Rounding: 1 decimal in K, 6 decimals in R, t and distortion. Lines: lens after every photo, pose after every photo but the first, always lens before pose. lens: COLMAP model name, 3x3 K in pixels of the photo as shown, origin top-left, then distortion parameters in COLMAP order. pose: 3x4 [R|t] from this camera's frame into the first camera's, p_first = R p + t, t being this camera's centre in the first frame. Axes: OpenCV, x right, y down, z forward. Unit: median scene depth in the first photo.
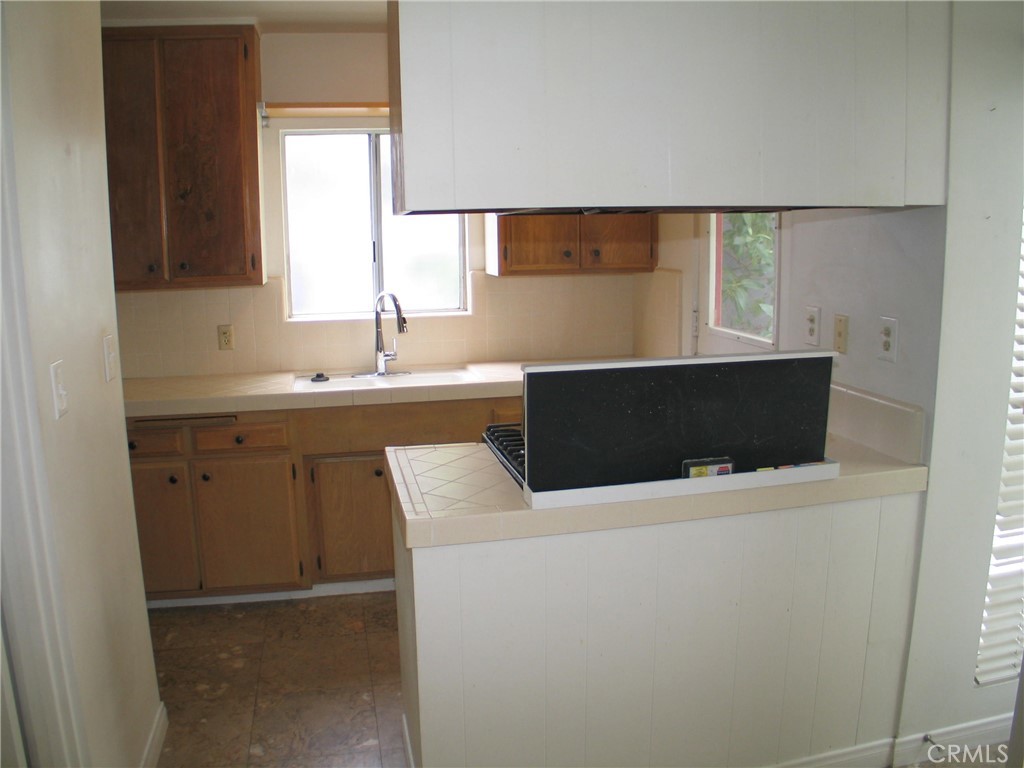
lens RADIAL K [[839.8, 0, 512.1], [0, 839.8, 383.3], [0, 0, 1]] dist [-0.170667, 0.069666]
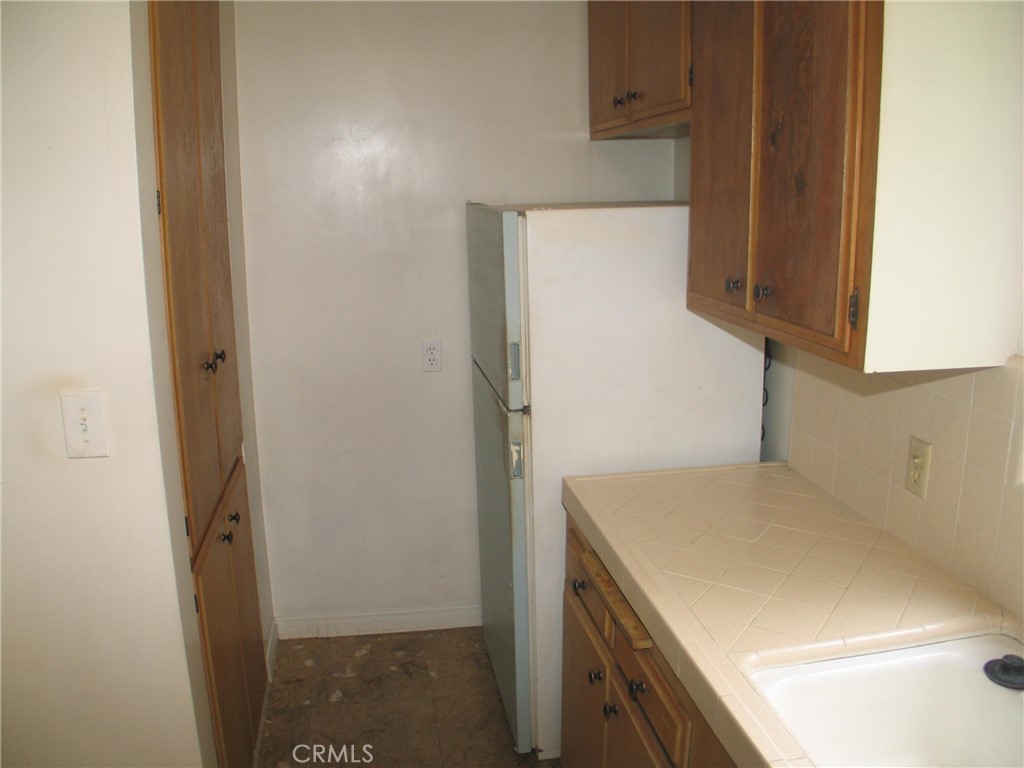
lens RADIAL K [[839.8, 0, 512.0], [0, 839.8, 383.0], [0, 0, 1]] dist [-0.170667, 0.069666]
pose [[-0.042072, 0.237320, -0.970520, 0.067493], [-0.162131, 0.956884, 0.241014, -0.185951], [0.985872, 0.167491, -0.001781, 0.880430]]
